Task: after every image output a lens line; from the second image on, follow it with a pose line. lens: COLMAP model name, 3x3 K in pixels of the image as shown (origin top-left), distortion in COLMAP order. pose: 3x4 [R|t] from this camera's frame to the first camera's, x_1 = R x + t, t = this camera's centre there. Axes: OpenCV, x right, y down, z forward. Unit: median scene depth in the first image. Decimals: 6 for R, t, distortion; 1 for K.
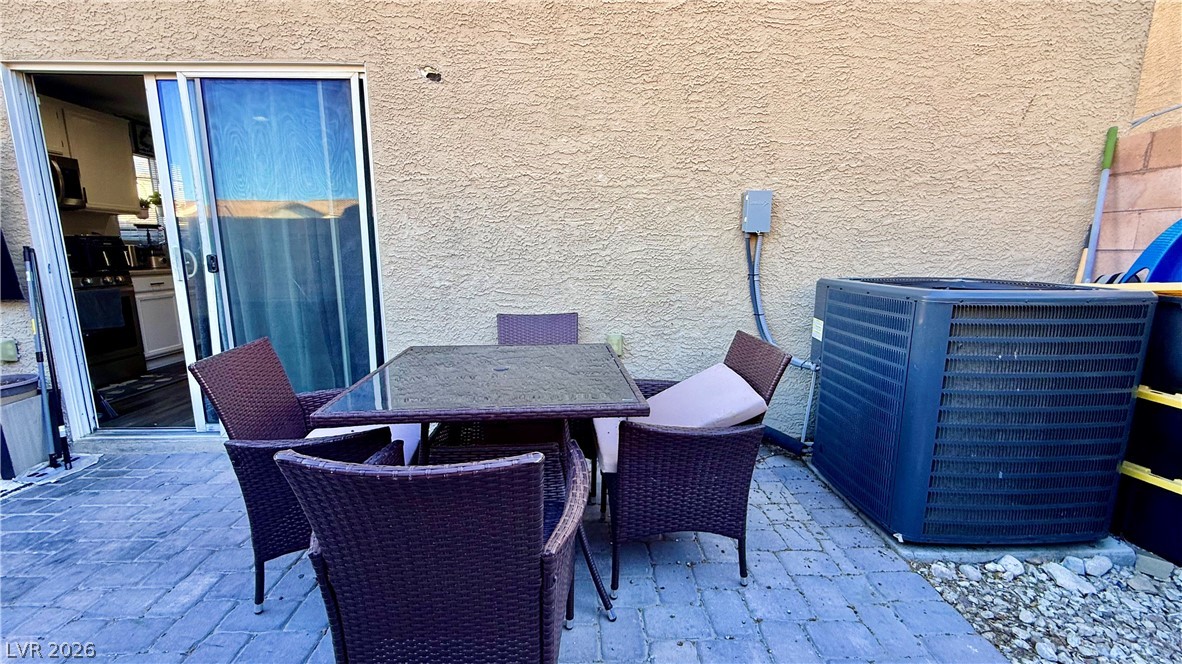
lens RADIAL K [[473.7, 0, 591.0], [0, 473.7, 332.0], [0, 0, 1]] dist [-0.001263, -0.000156]
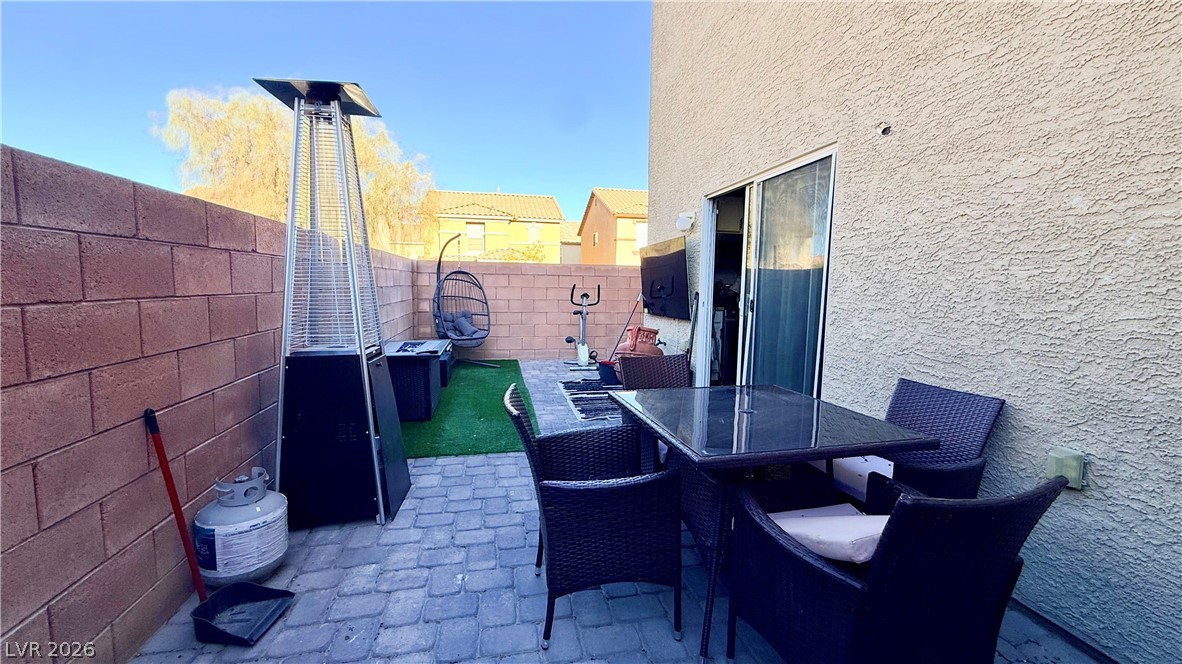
lens RADIAL K [[473.7, 0, 591.0], [0, 473.7, 332.0], [0, 0, 1]] dist [-0.001263, -0.000156]
pose [[0.173477, 0.101192, -0.979625, 0.550413], [-0.185283, 0.980298, 0.068450, -0.075530], [0.967252, 0.169634, 0.188808, 0.273358]]
